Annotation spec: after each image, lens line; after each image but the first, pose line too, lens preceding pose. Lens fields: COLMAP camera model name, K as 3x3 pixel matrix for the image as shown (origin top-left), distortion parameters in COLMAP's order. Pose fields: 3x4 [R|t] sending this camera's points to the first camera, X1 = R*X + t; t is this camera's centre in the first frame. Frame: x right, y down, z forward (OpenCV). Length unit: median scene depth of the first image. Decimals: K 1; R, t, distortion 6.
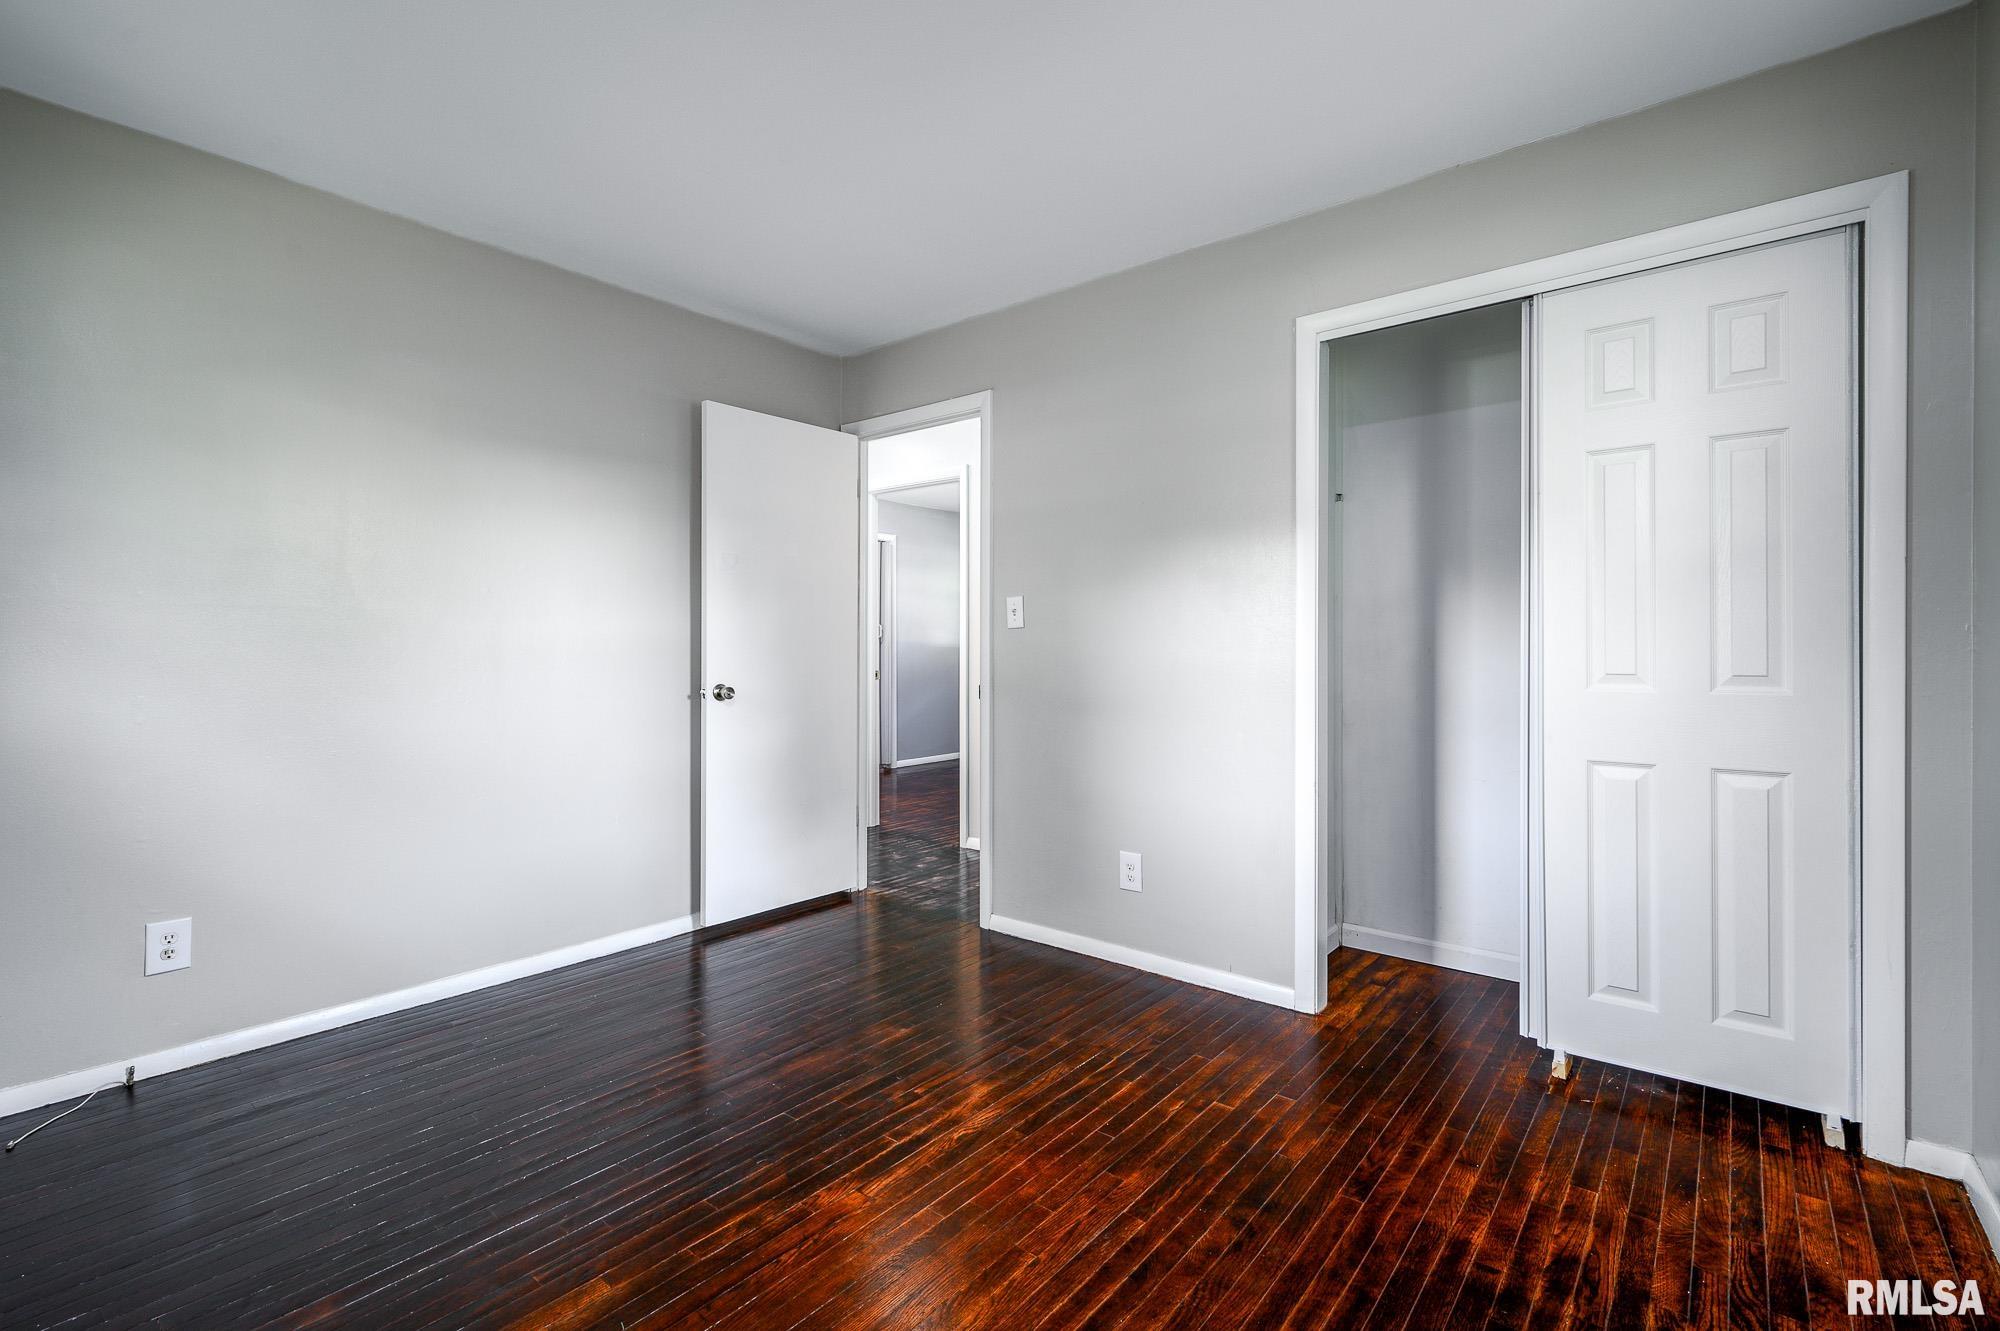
lens RADIAL K [[912.9, 0, 998.3], [0, 912.9, 652.6], [0, 0, 1]] dist [-0.000215, 0.000474]
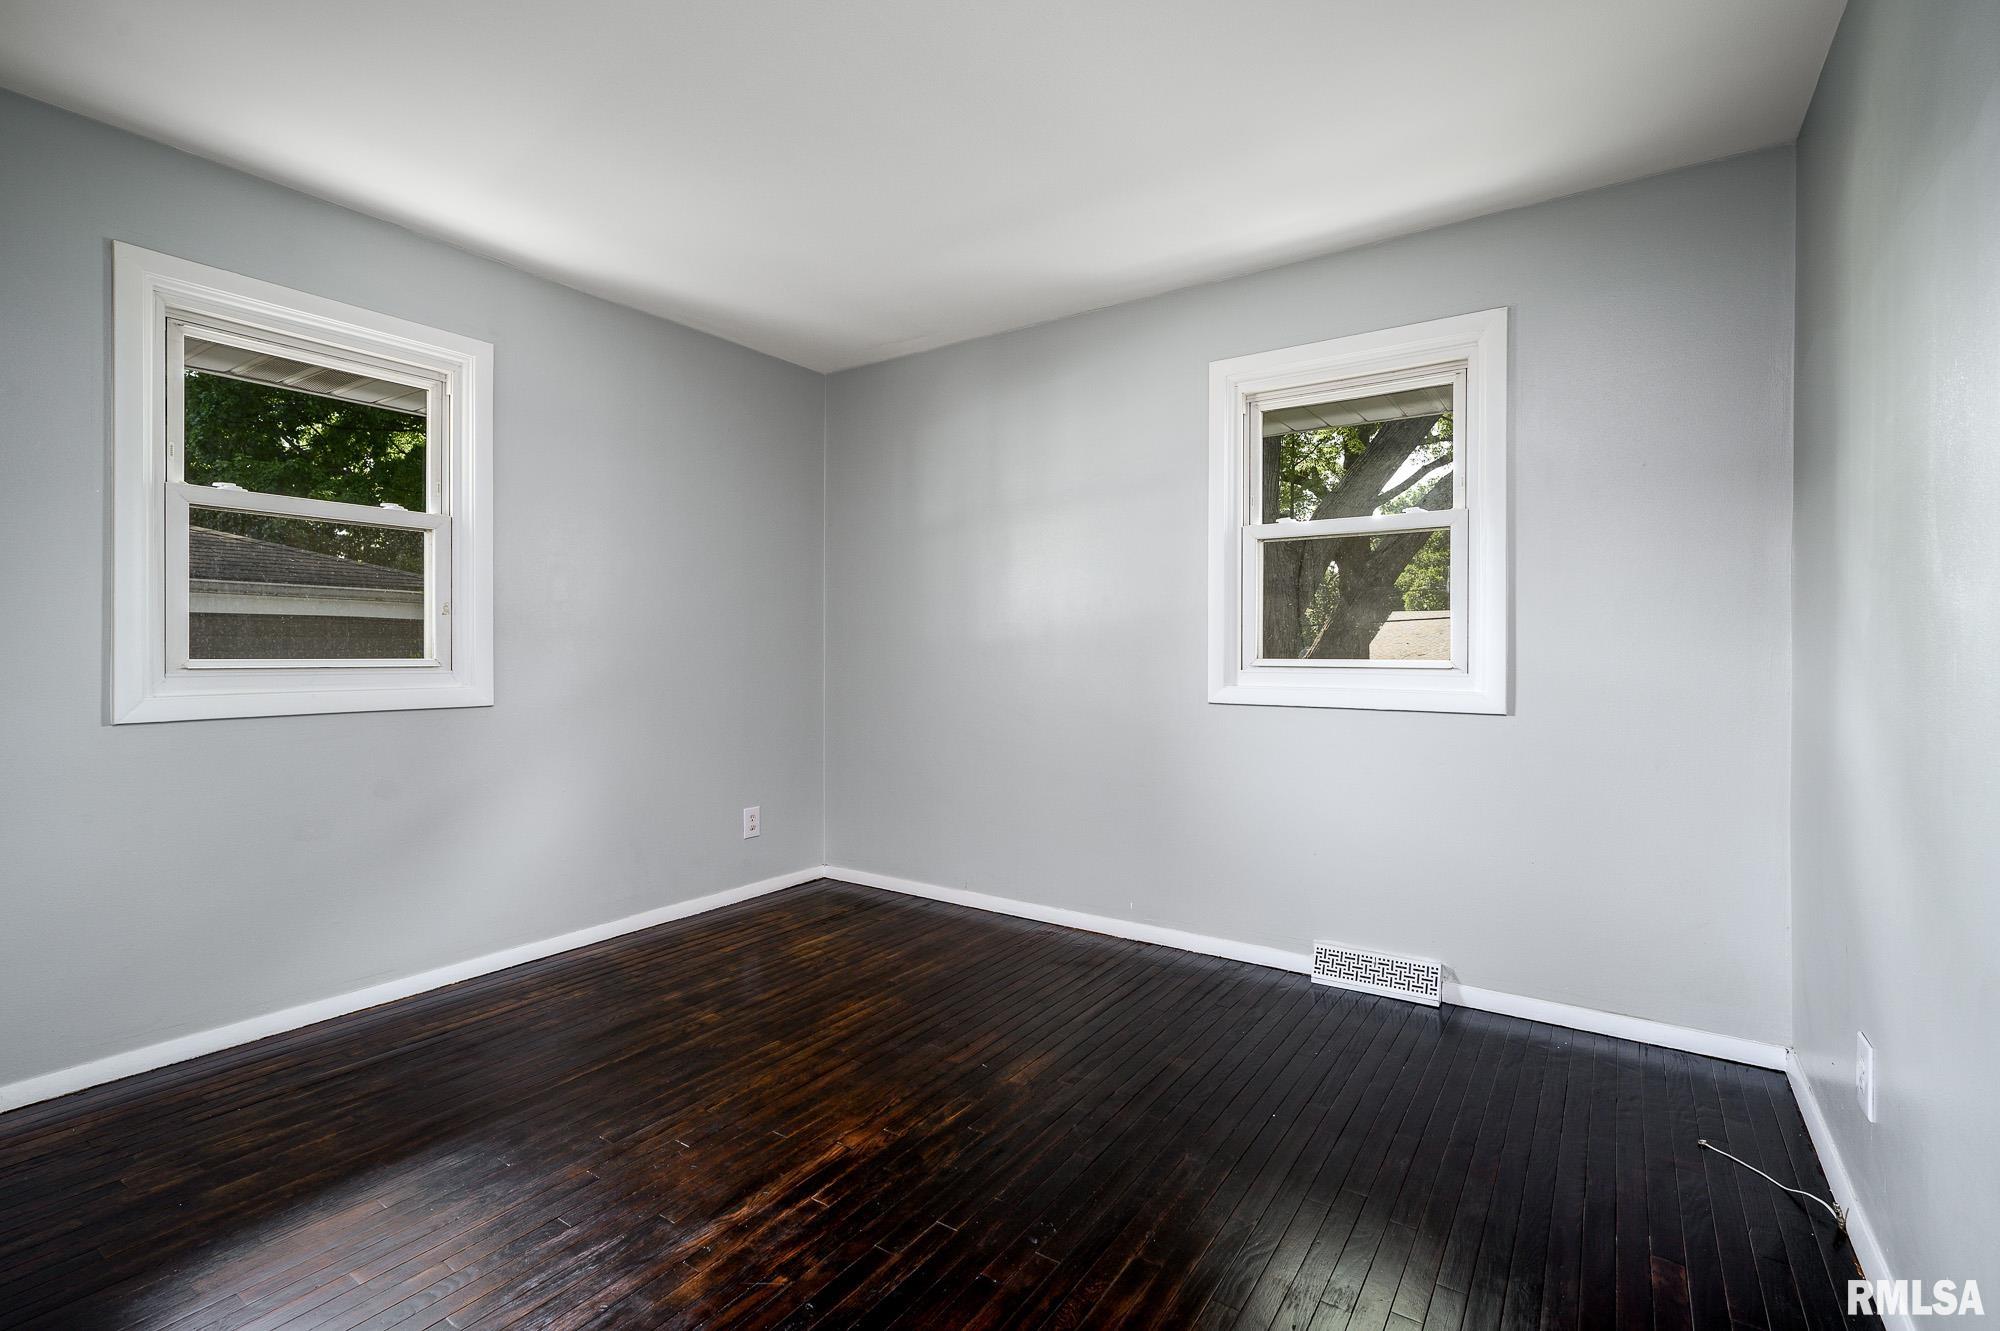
lens RADIAL K [[912.9, 0, 990.8], [0, 912.9, 658.7], [0, 0, 1]] dist [-0.000215, 0.000474]
pose [[-0.996972, -0.004261, -0.077651, -0.213334], [-0.004823, 0.999963, 0.007057, -0.003511], [0.077618, 0.007410, -0.996956, 1.903152]]
